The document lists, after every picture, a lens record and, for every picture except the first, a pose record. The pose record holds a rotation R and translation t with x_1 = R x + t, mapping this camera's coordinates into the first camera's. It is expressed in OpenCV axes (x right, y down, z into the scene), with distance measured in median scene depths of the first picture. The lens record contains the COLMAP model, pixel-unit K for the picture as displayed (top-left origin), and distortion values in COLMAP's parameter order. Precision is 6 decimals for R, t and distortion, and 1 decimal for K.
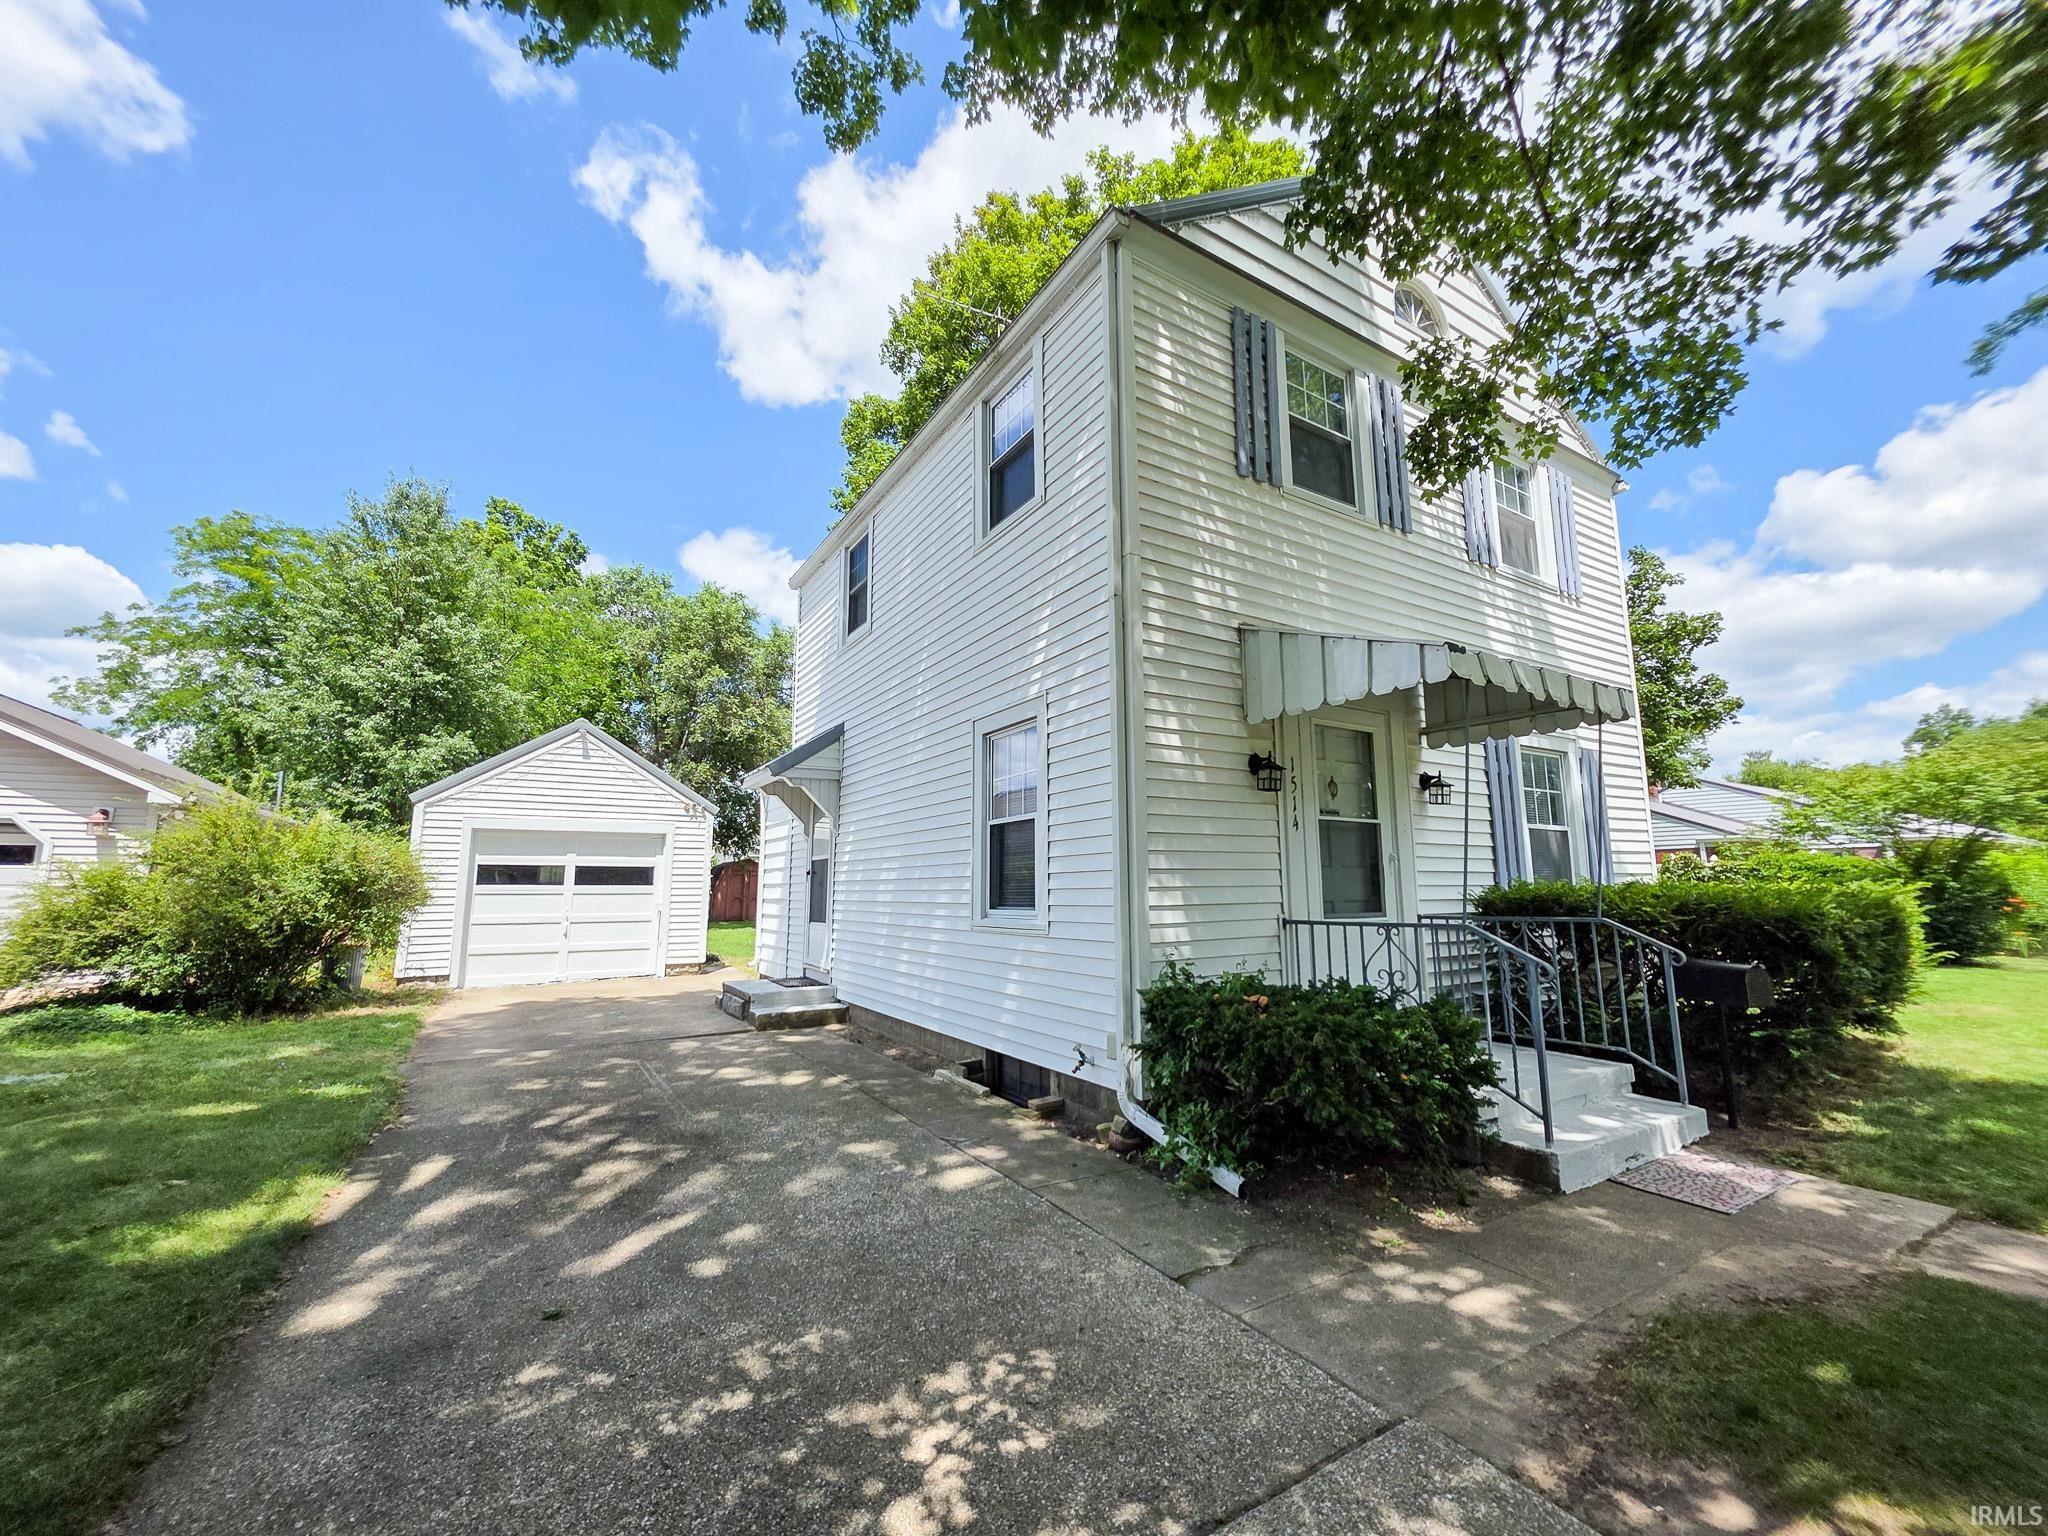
lens RADIAL K [[815.4, 0, 1028.1], [0, 815.4, 771.6], [0, 0, 1]] dist [0.002029, 0.000363]
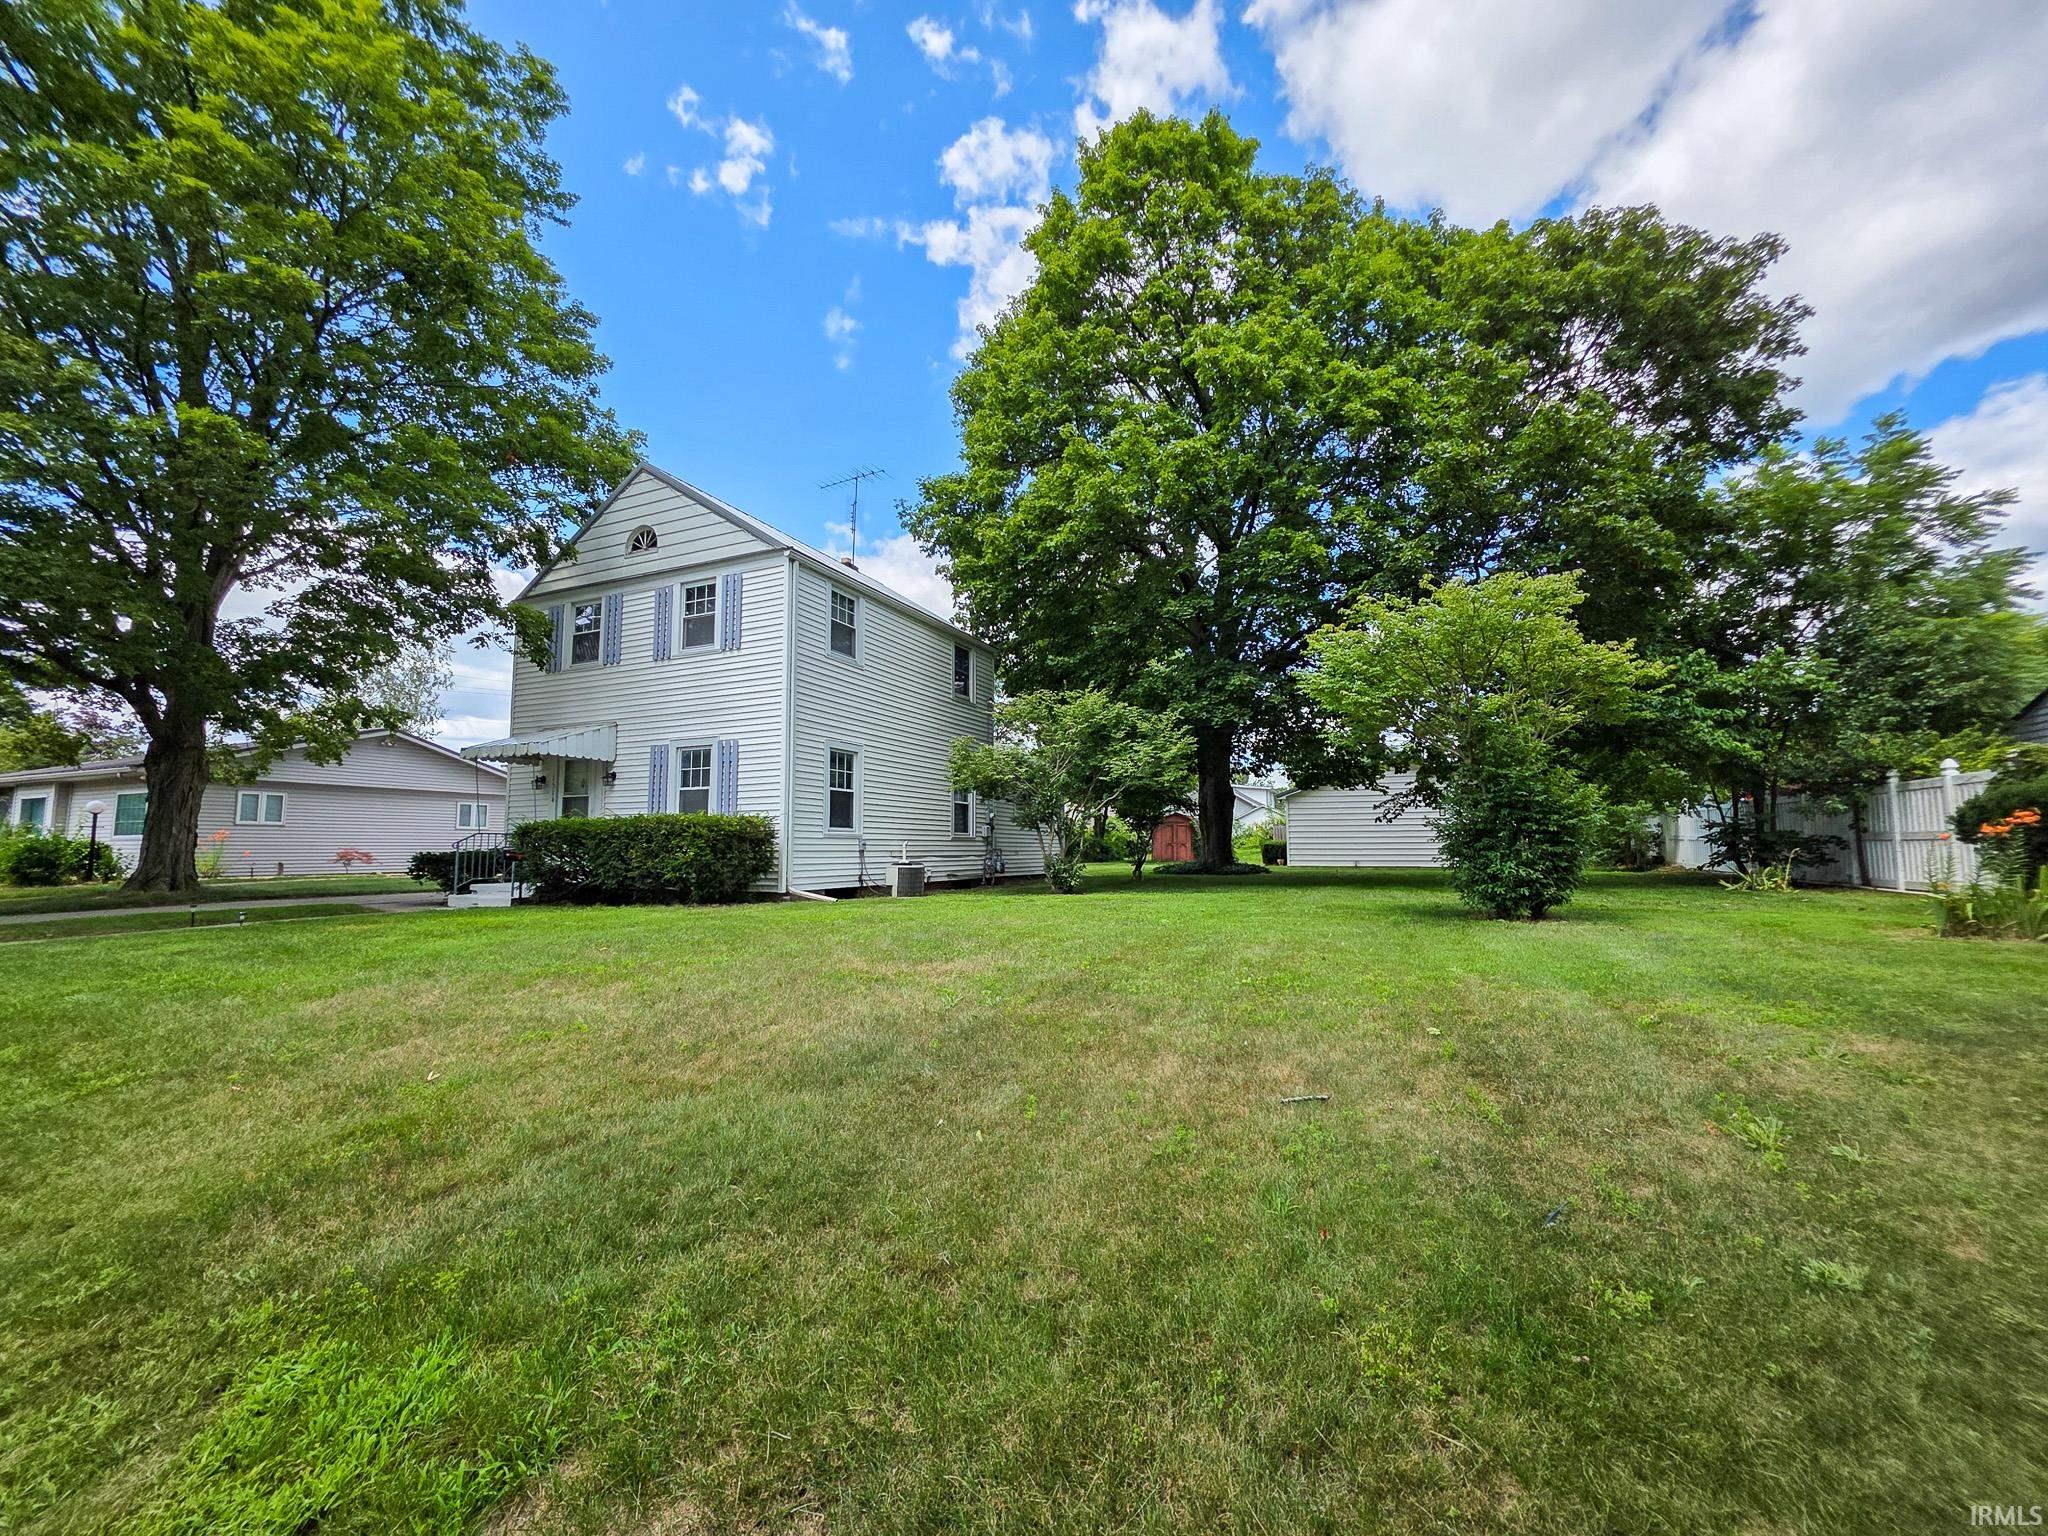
lens RADIAL K [[815.4, 0, 1029.9], [0, 815.4, 773.6], [0, 0, 1]] dist [0.002029, 0.000363]
pose [[0.567021, -0.073616, -0.820407, 1.529768], [0.119182, 0.992850, -0.006718, 0.081005], [0.815035, -0.093968, 0.571741, 0.324980]]
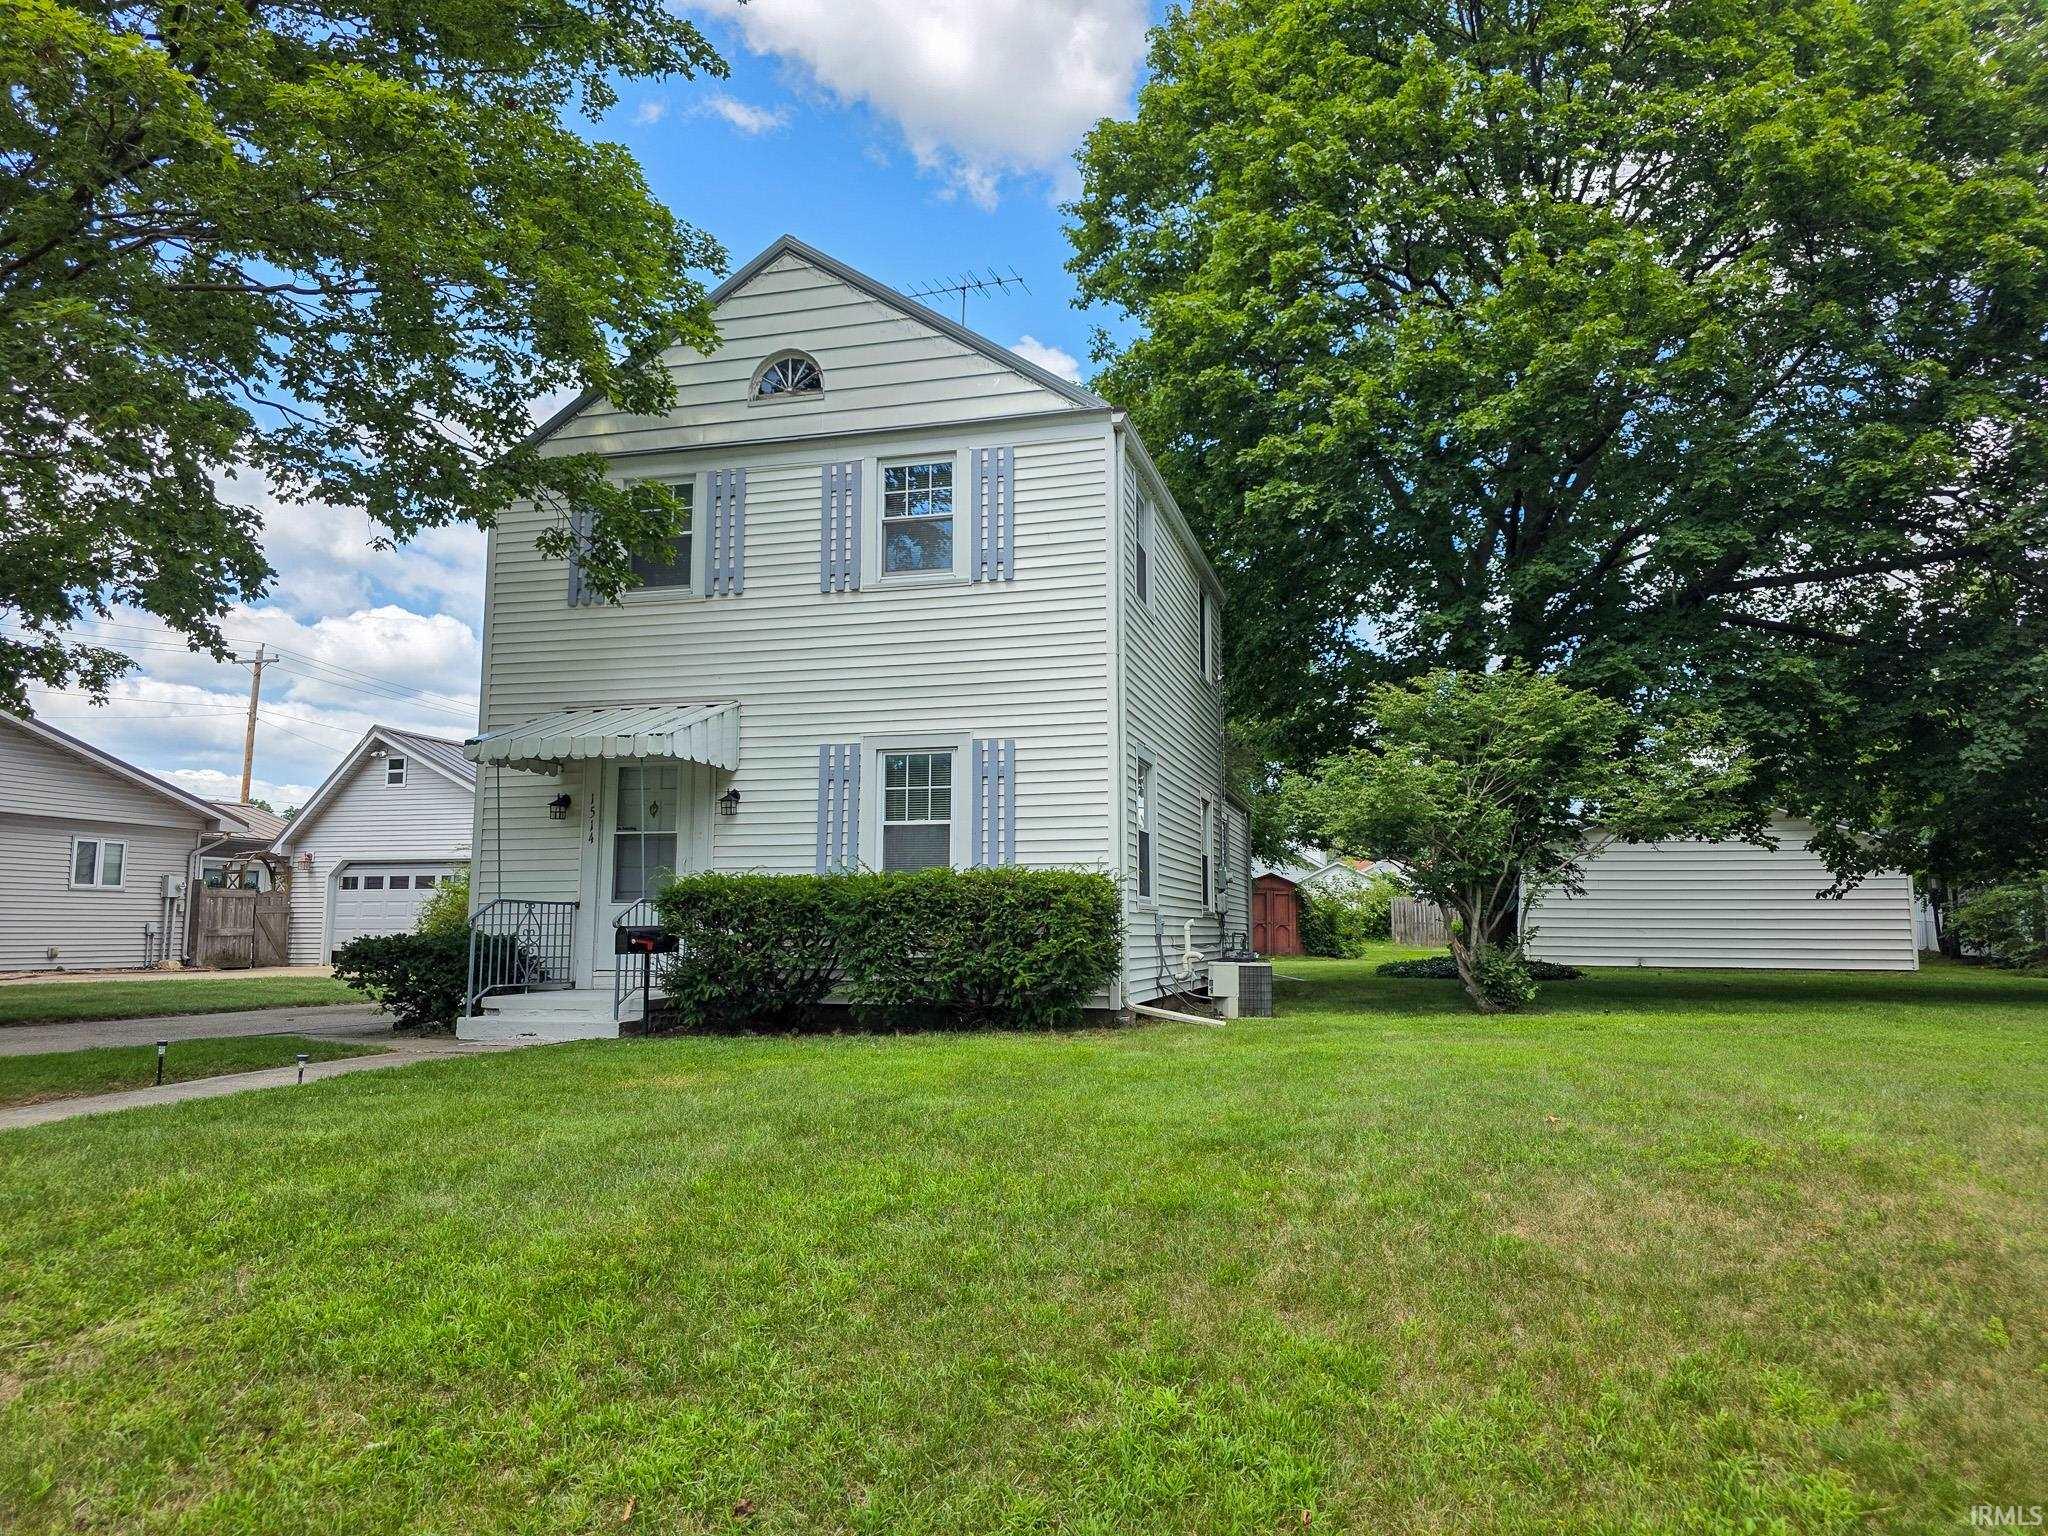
lens RADIAL K [[1391.1, 0, 1023.8], [0, 1391.1, 761.3], [0, 0, 1]] dist [0.054048, -0.005095]
pose [[0.679258, -0.082106, -0.729292, 1.200244], [0.097964, 0.994973, -0.020775, 0.023485], [0.727331, -0.057333, 0.683887, -0.074695]]
